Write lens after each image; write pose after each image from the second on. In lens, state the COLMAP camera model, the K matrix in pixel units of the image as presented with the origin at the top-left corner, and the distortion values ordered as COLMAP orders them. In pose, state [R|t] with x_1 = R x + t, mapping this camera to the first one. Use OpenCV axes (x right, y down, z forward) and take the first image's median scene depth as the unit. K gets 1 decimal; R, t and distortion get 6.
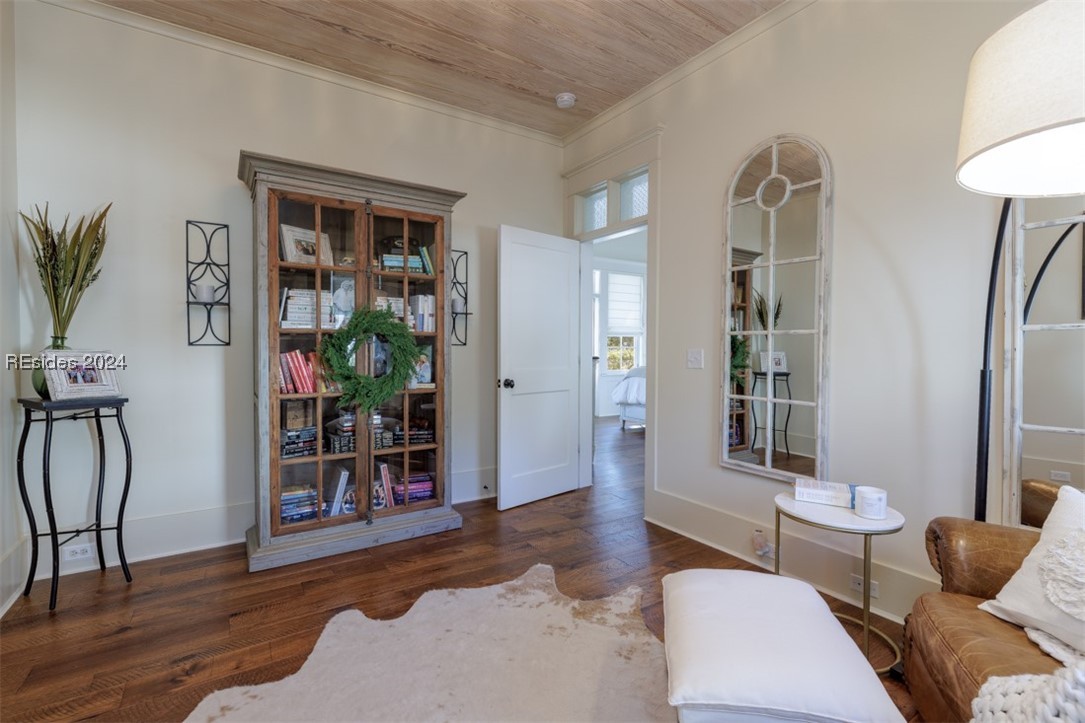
lens RADIAL K [[498.7, 0, 543.1], [0, 498.7, 355.8], [0, 0, 1]] dist [0.010326, 0.001798]
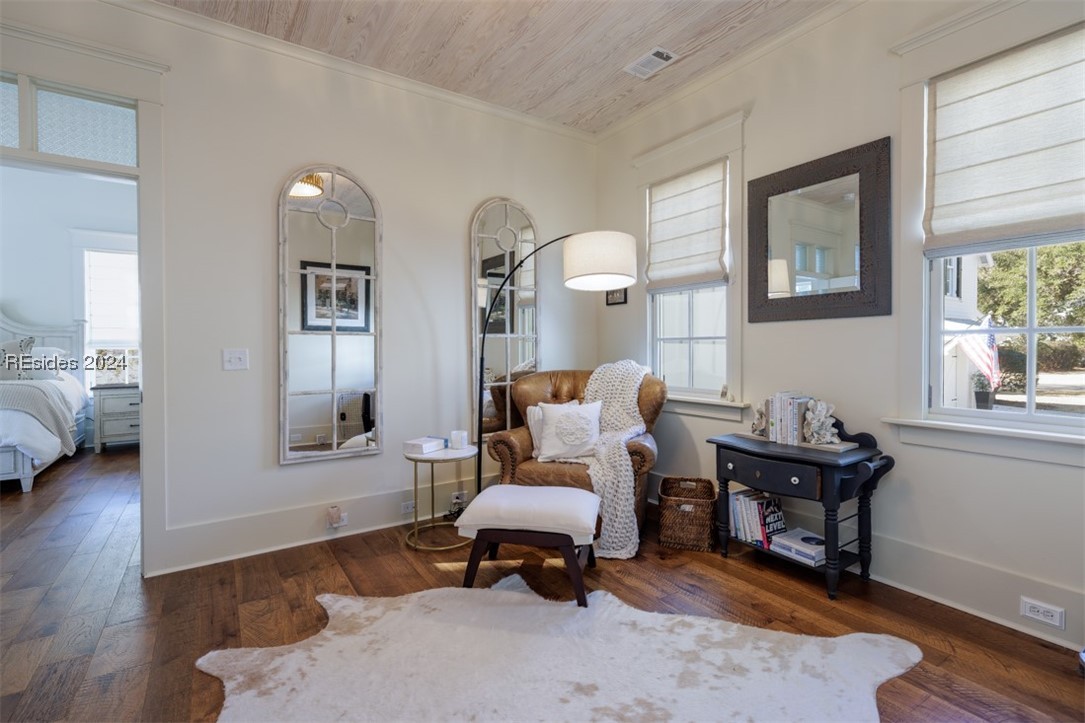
lens RADIAL K [[498.7, 0, 542.6], [0, 498.7, 357.4], [0, 0, 1]] dist [0.010326, 0.001798]
pose [[-0.013505, -0.021487, 0.999678, -0.737270], [0.019132, 0.999581, 0.021743, -0.006731], [-0.999726, 0.019419, -0.013088, 0.554813]]
